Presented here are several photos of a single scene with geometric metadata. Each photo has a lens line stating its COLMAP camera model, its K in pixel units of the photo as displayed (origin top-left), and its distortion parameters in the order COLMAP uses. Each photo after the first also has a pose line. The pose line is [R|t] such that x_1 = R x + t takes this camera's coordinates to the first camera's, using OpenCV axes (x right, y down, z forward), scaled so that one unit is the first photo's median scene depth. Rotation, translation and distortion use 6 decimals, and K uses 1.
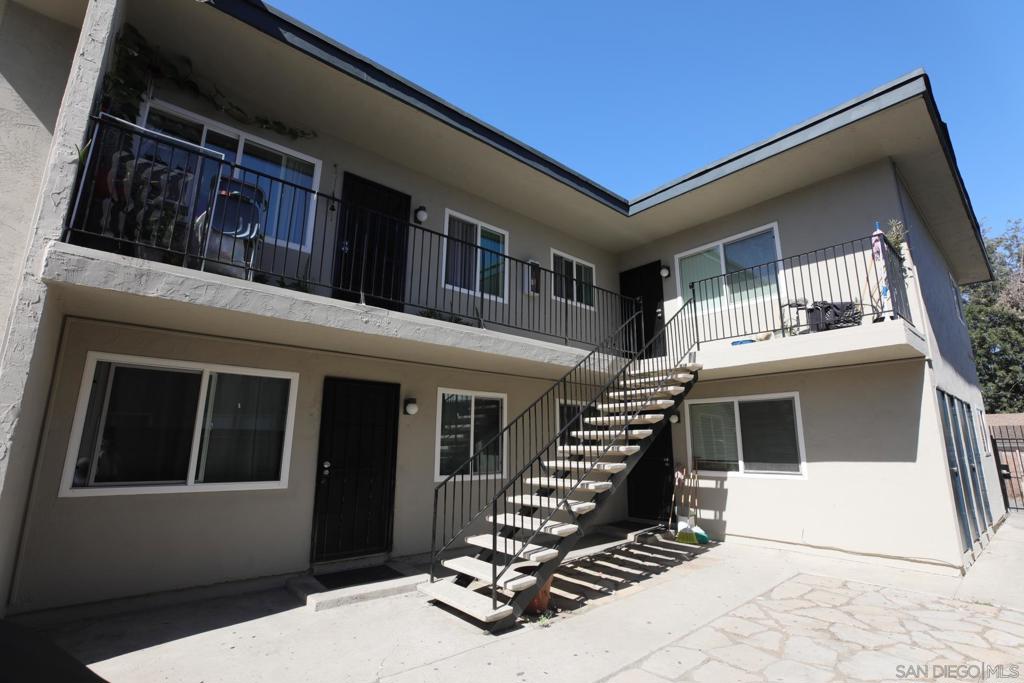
lens RADIAL K [[468.6, 0, 515.9], [0, 468.6, 343.8], [0, 0, 1]] dist [-0.046312, 0.014359]
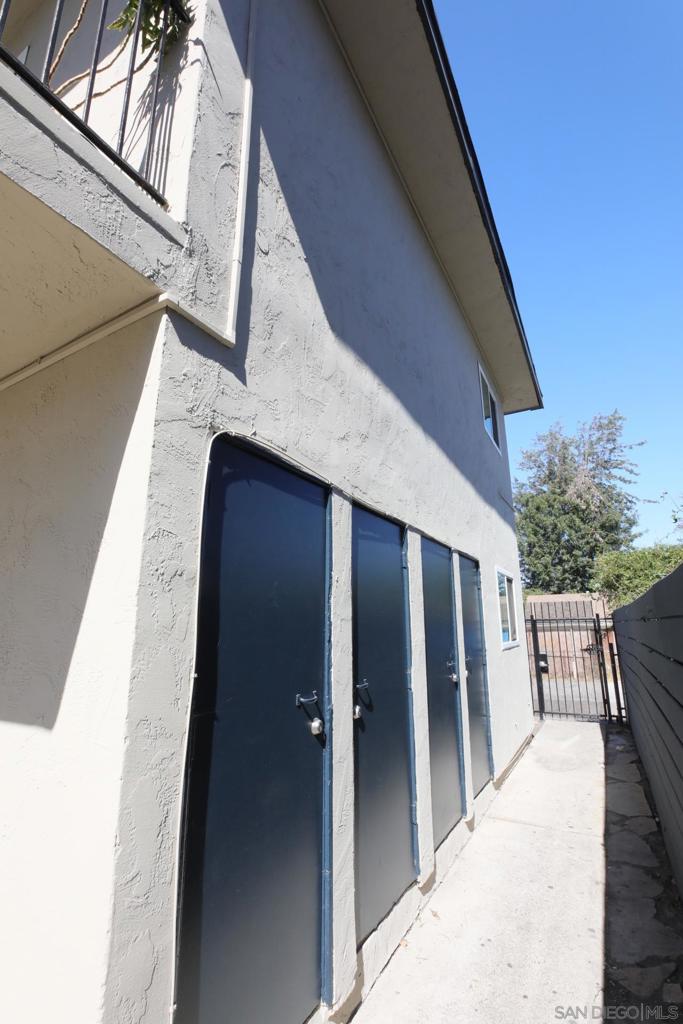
lens RADIAL K [[468.6, 0, 341.5], [0, 468.6, 512.0], [0, 0, 1]] dist [-0.046312, 0.014359]
pose [[0.936664, 0.068735, 0.343418, 0.497340], [-0.060026, 0.997550, -0.035939, 0.081411], [-0.345047, 0.013049, 0.938495, 0.399341]]
